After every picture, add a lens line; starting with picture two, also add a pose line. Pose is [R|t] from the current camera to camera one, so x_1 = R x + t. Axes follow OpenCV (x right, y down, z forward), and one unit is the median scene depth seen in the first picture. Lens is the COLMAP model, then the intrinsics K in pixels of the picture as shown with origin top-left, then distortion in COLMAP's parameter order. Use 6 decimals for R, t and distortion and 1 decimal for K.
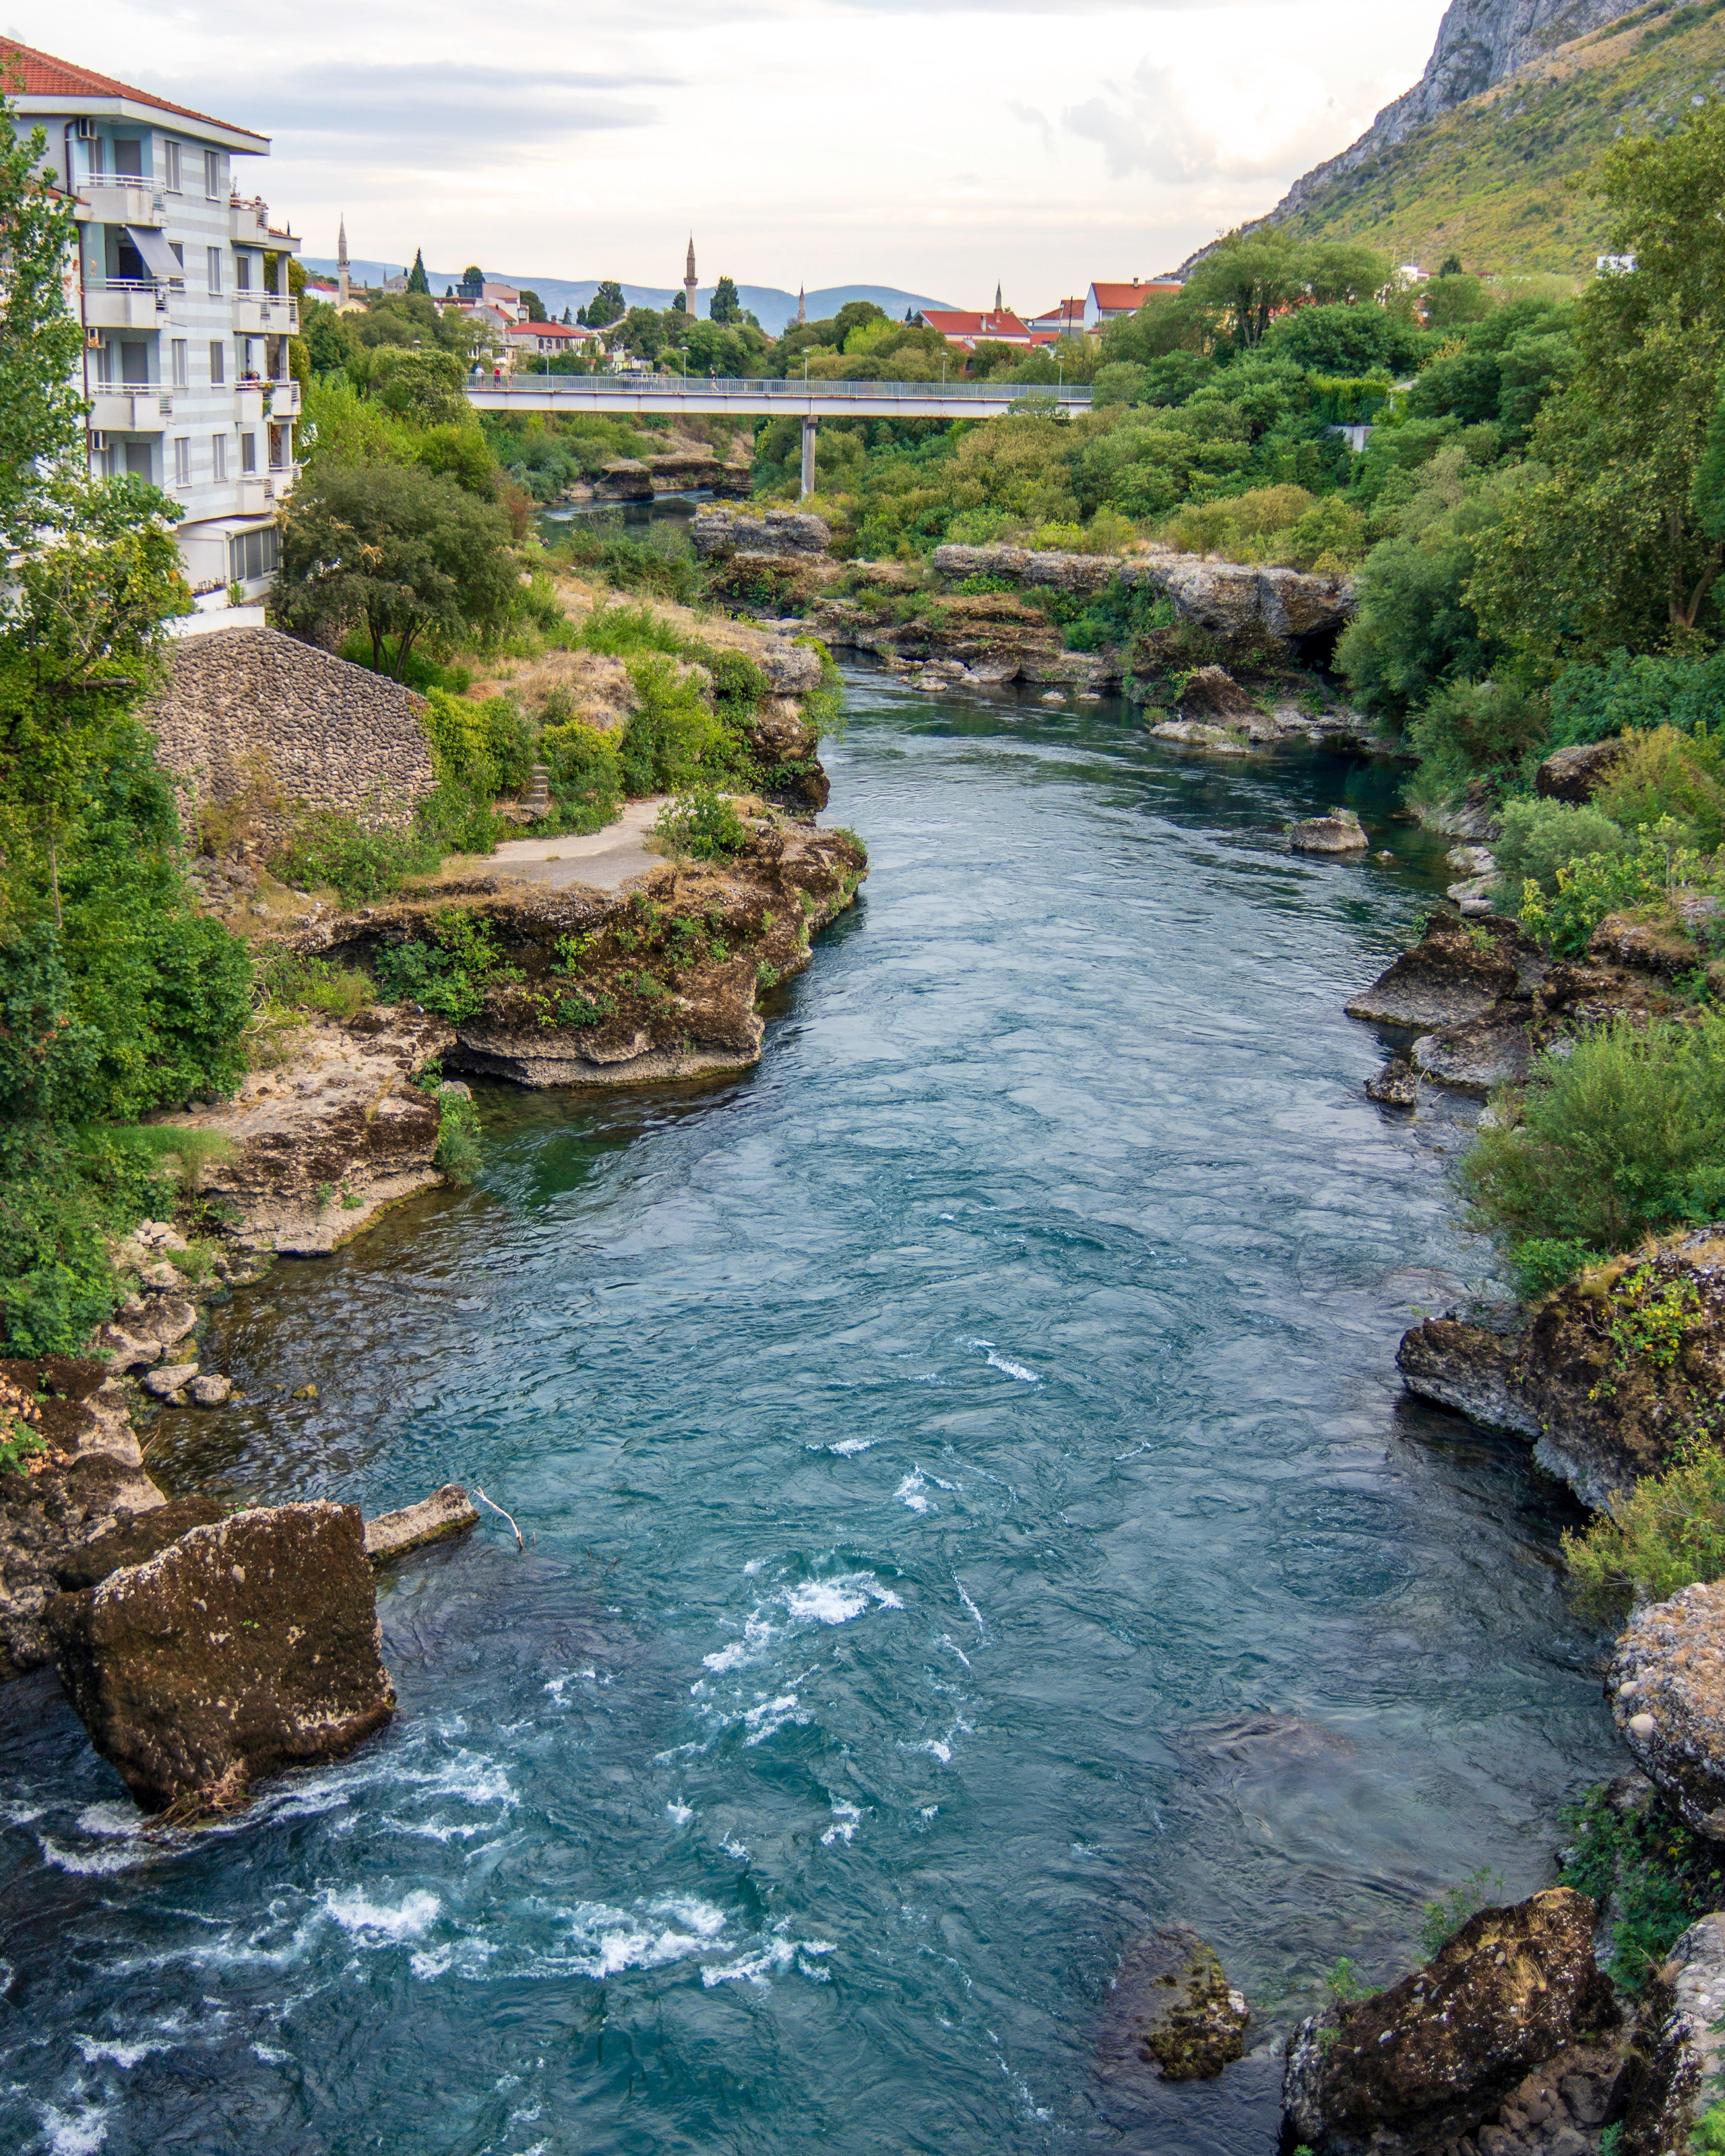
lens RADIAL K [[2606.0, 0, 862.5], [0, 2606.0, 1078.0], [0, 0, 1]] dist [-0.000497, 0.000825]
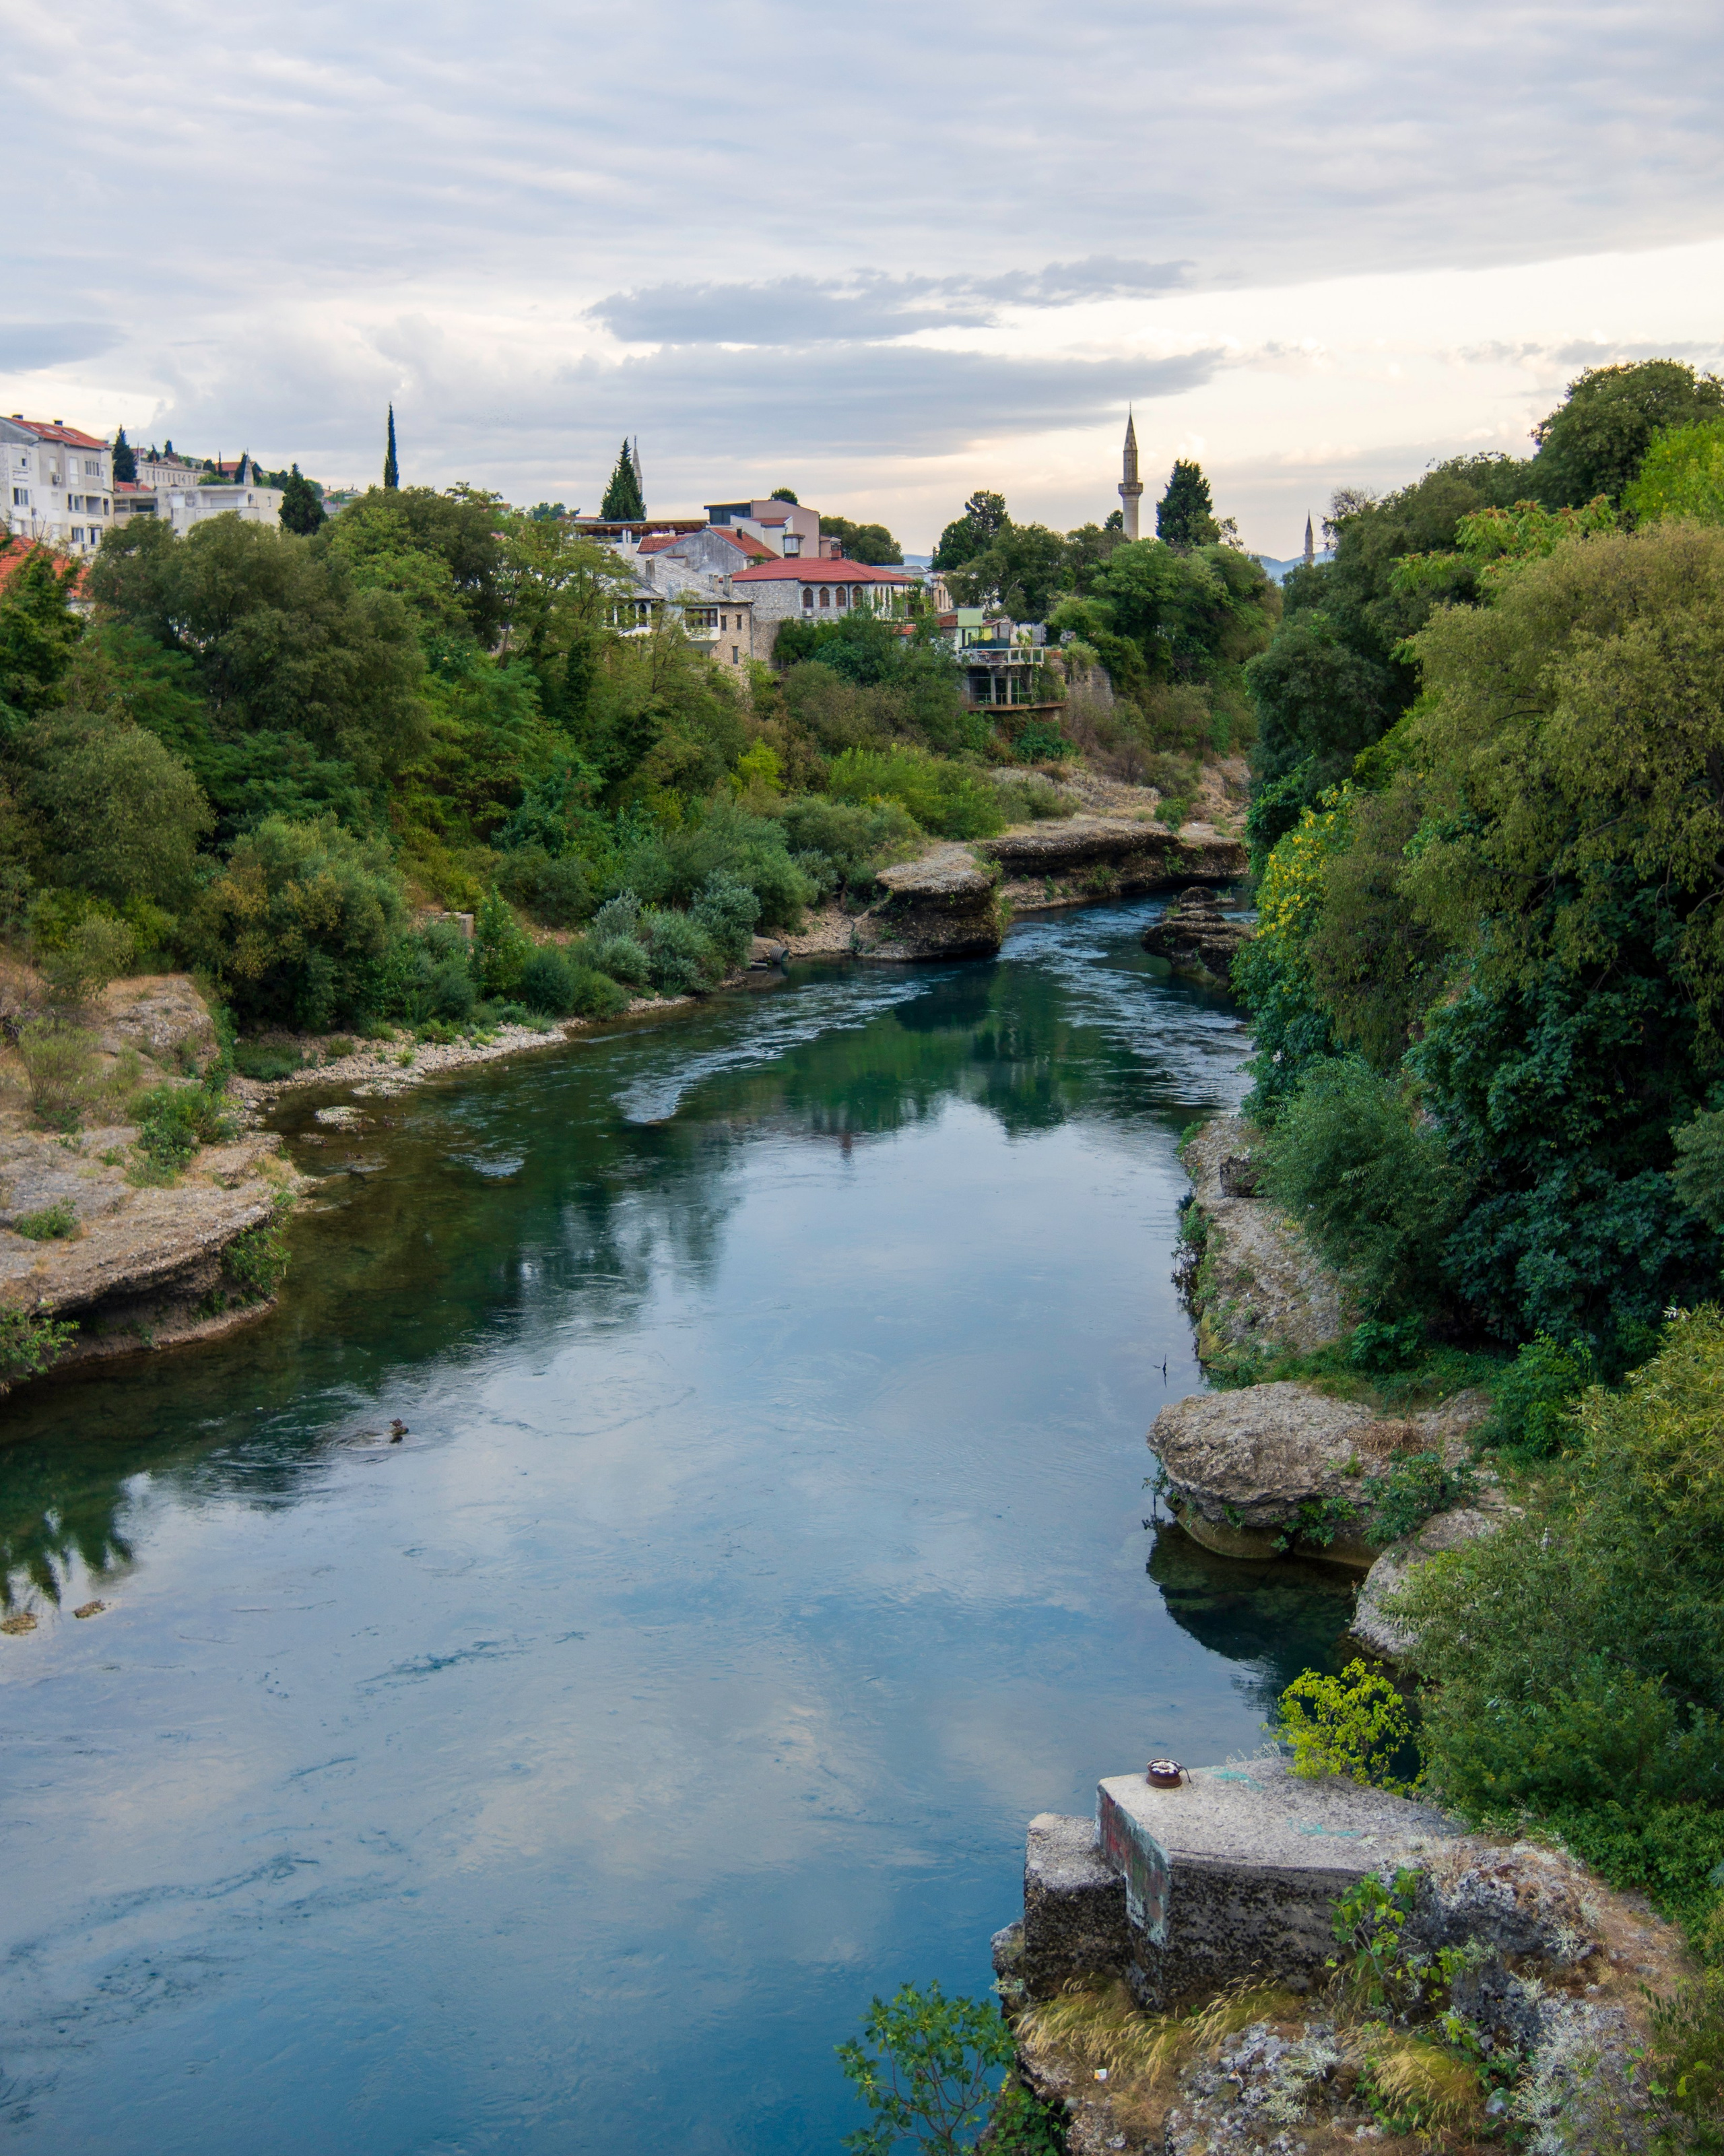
lens RADIAL K [[2605.6, 0, 862.0], [0, 2605.6, 1078.0], [0, 0, 1]] dist [-0.000497, 0.000825]
pose [[0.982975, -0.011111, -0.183401, -0.023255], [-0.007627, 0.994842, -0.101149, -0.137353], [0.183579, 0.100826, 0.977820, 0.512807]]
